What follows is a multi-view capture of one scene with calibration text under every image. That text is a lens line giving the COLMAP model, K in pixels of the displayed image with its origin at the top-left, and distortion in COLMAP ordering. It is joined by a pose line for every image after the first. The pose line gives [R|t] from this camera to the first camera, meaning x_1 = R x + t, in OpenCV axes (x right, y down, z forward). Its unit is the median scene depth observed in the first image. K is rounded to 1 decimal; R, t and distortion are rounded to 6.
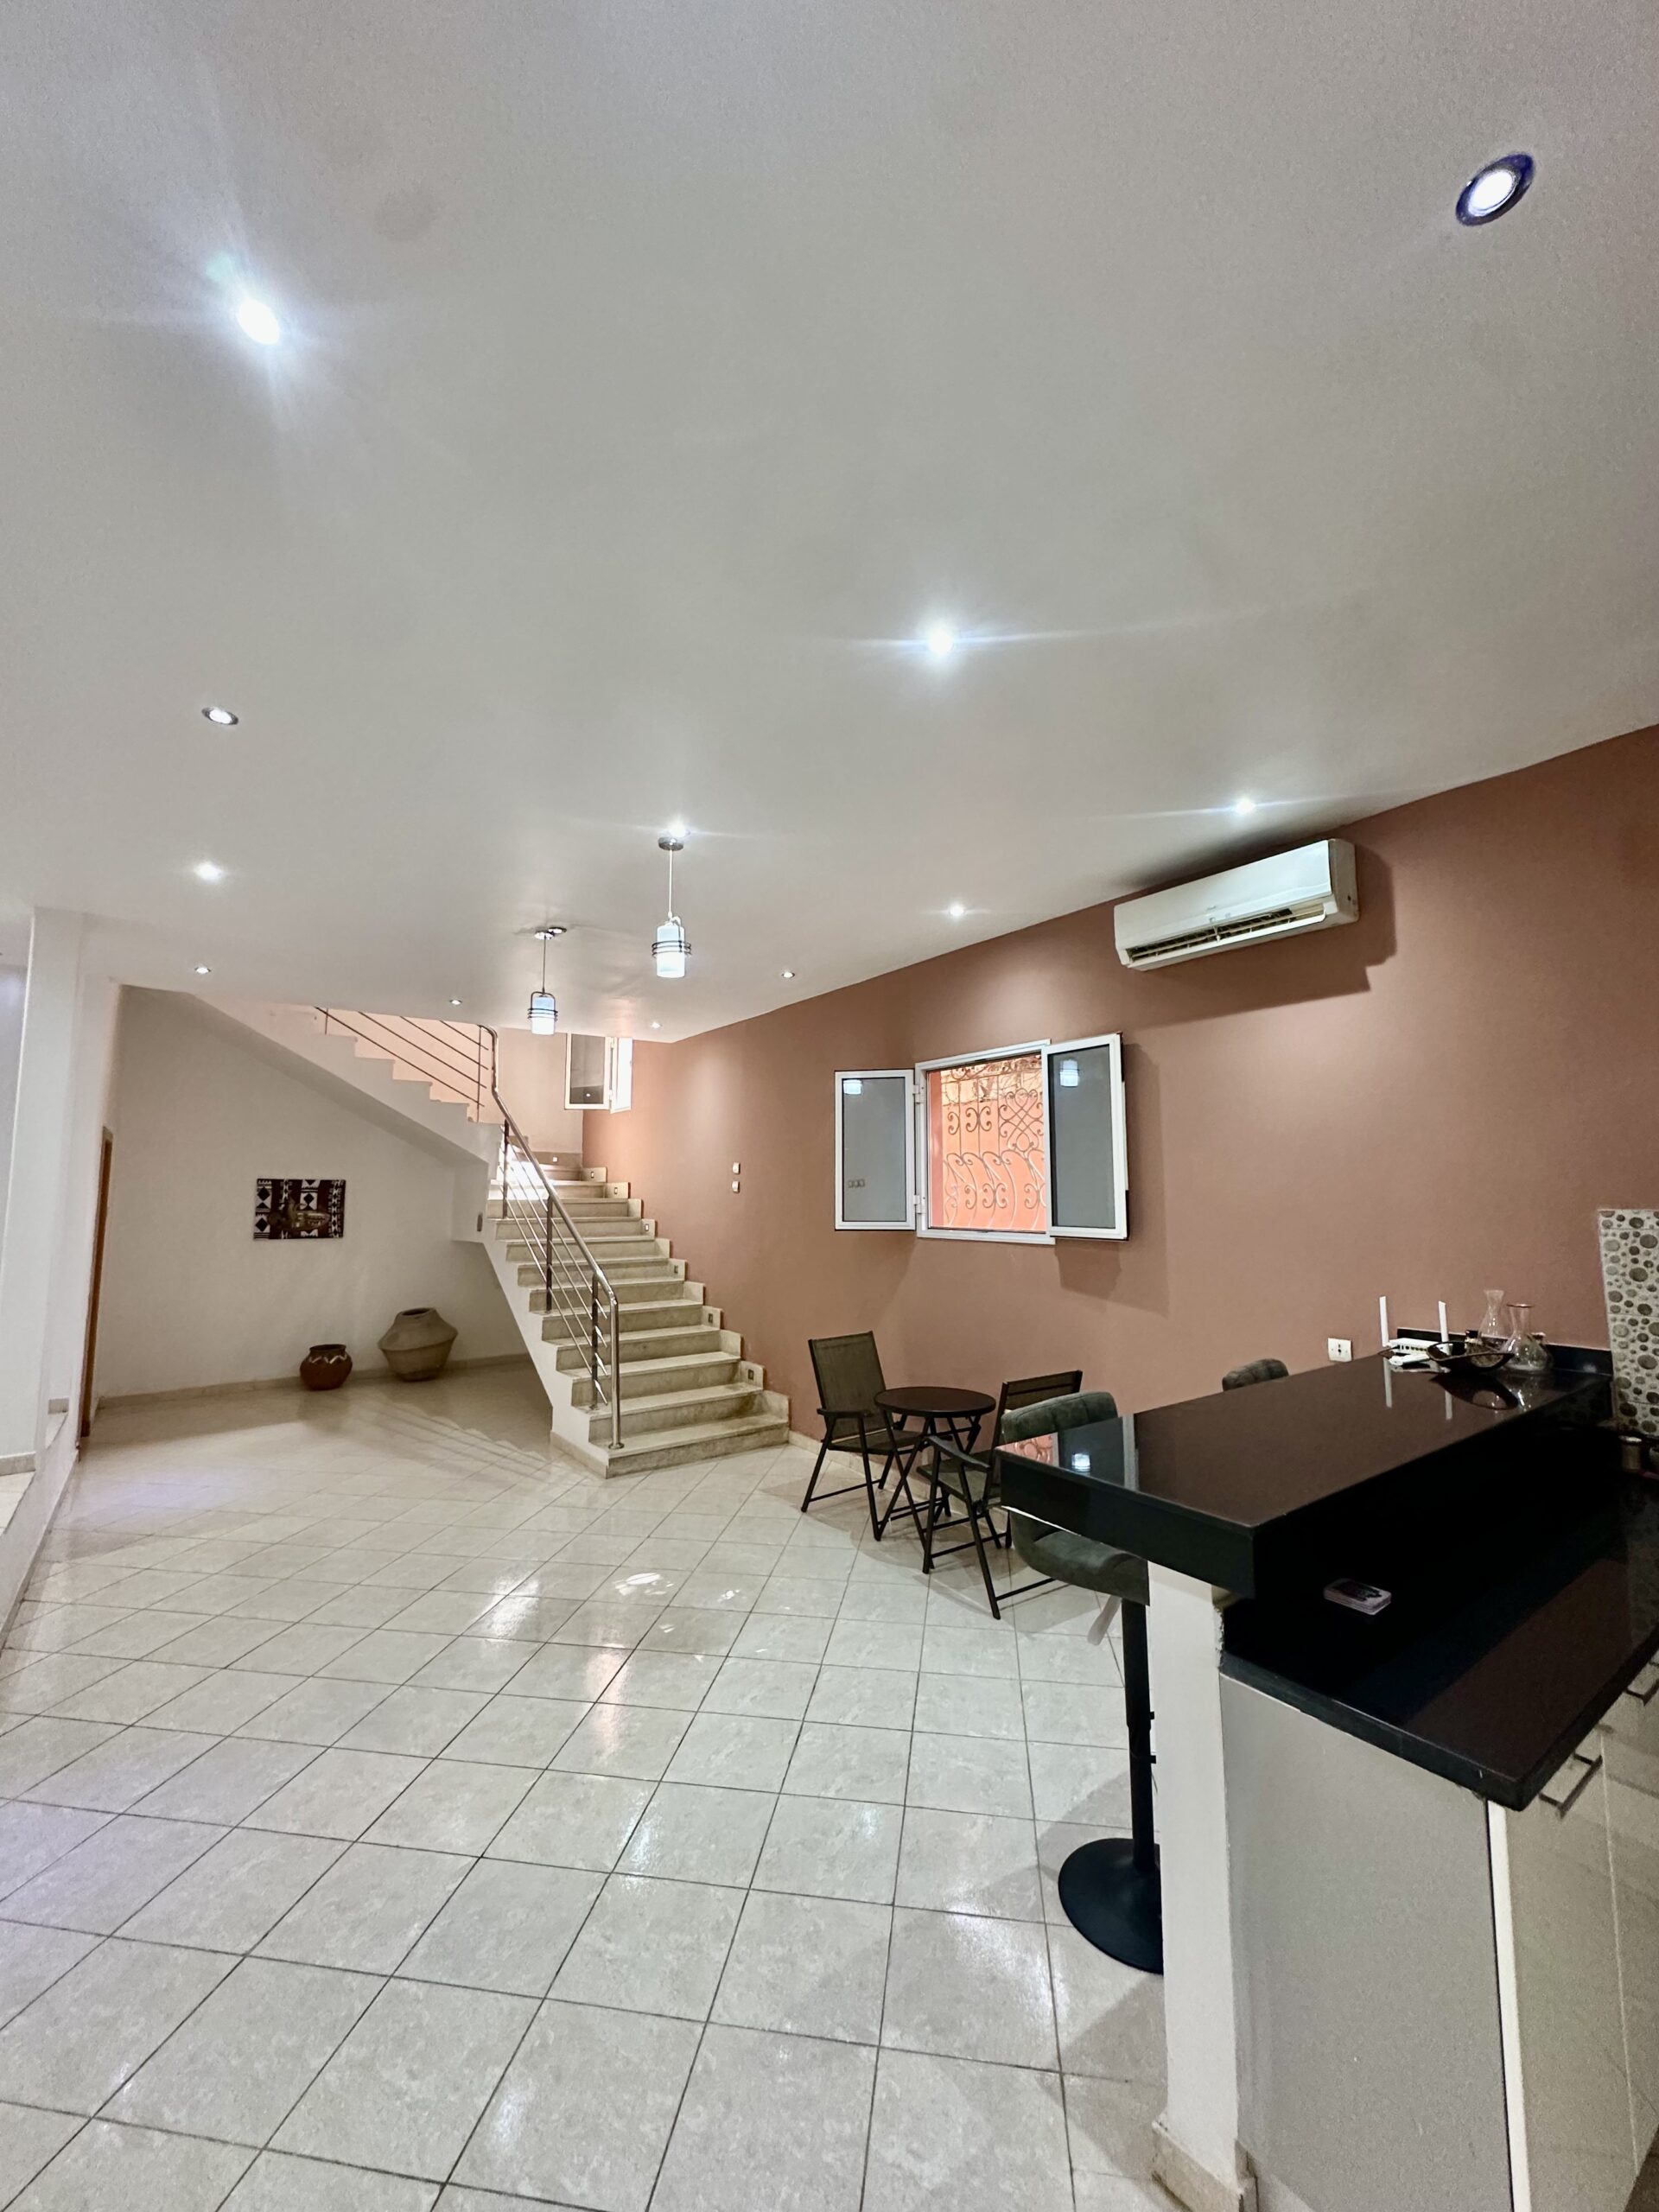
lens RADIAL K [[881.5, 0, 829.5], [0, 881.5, 1106.0], [0, 0, 1]] dist [-0.000546, -0.000226]
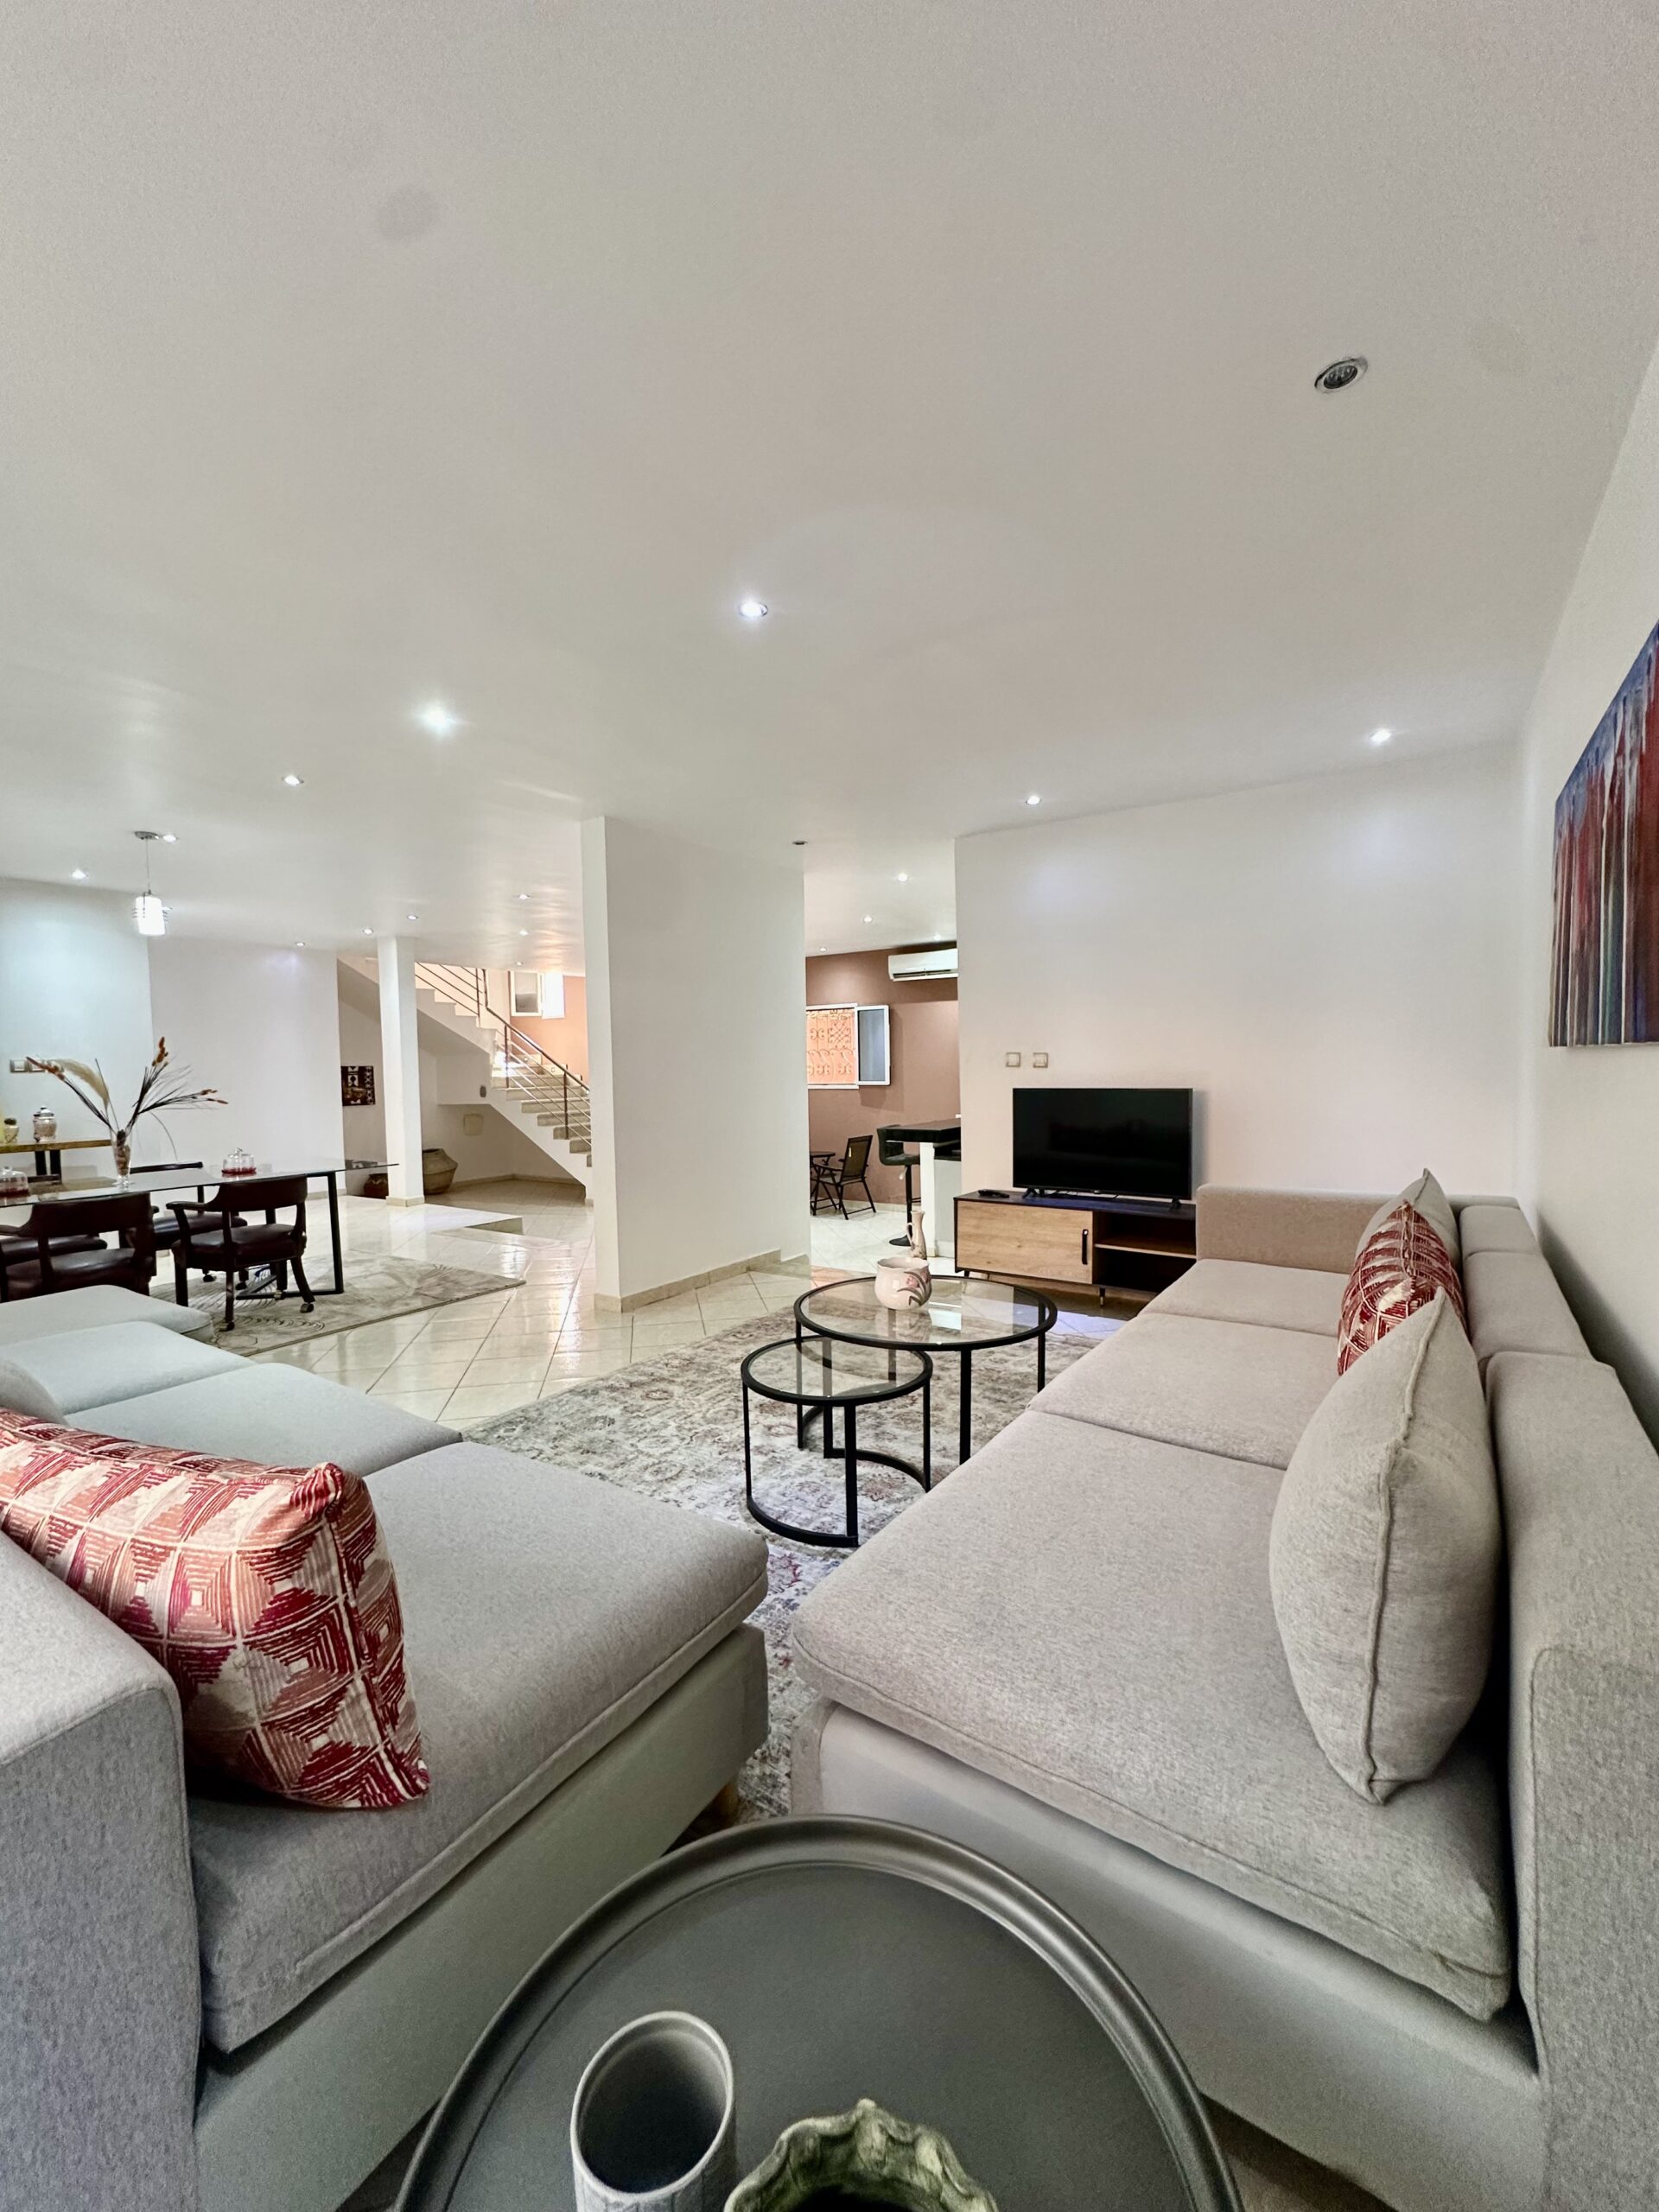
lens RADIAL K [[881.5, 0, 829.5], [0, 881.5, 1106.0], [0, 0, 1]] dist [-0.000546, -0.000226]
pose [[0.935599, -0.033951, 0.351430, -0.921726], [-0.017743, 0.989587, 0.142838, -0.193040], [-0.352620, -0.139874, 0.925254, -1.682250]]
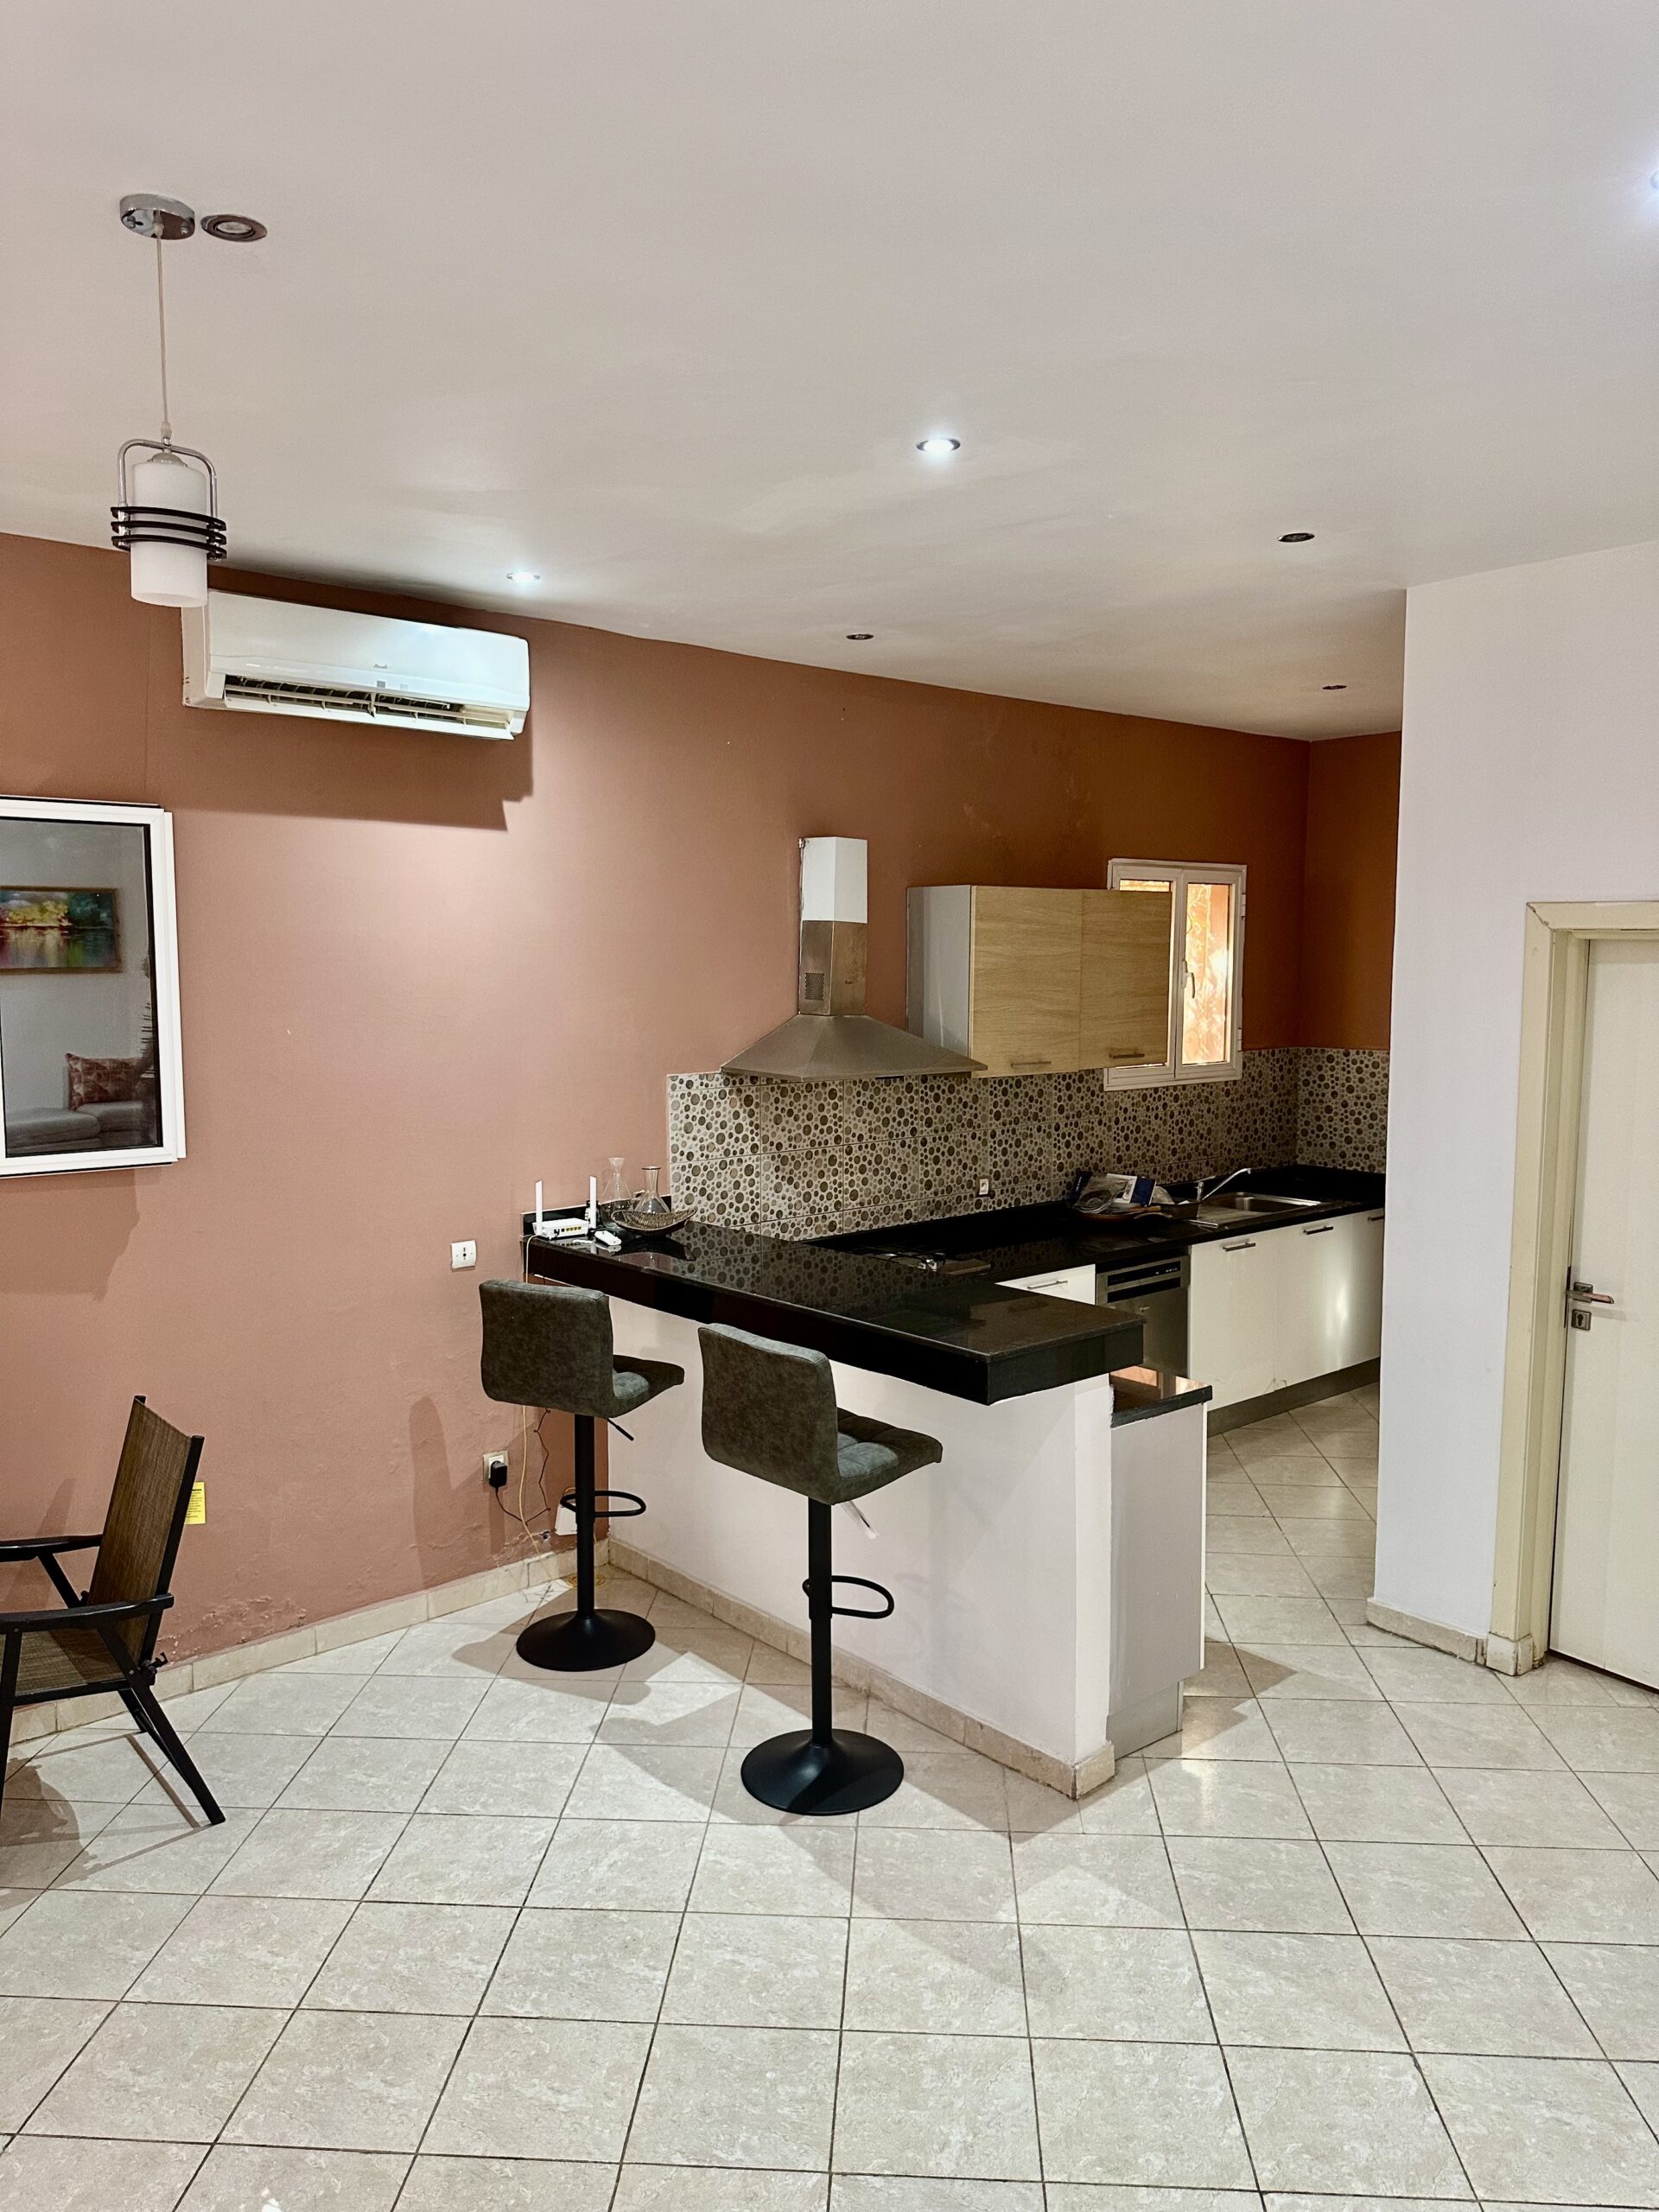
lens RADIAL K [[1597.8, 0, 829.5], [0, 1597.8, 1106.0], [0, 0, 1]] dist [0.116593, -0.103635]
pose [[-0.098914, -0.094877, 0.990563, -0.977634], [-0.101729, 0.991193, 0.084779, -0.030924], [-0.989882, -0.092383, -0.107695, 0.836237]]
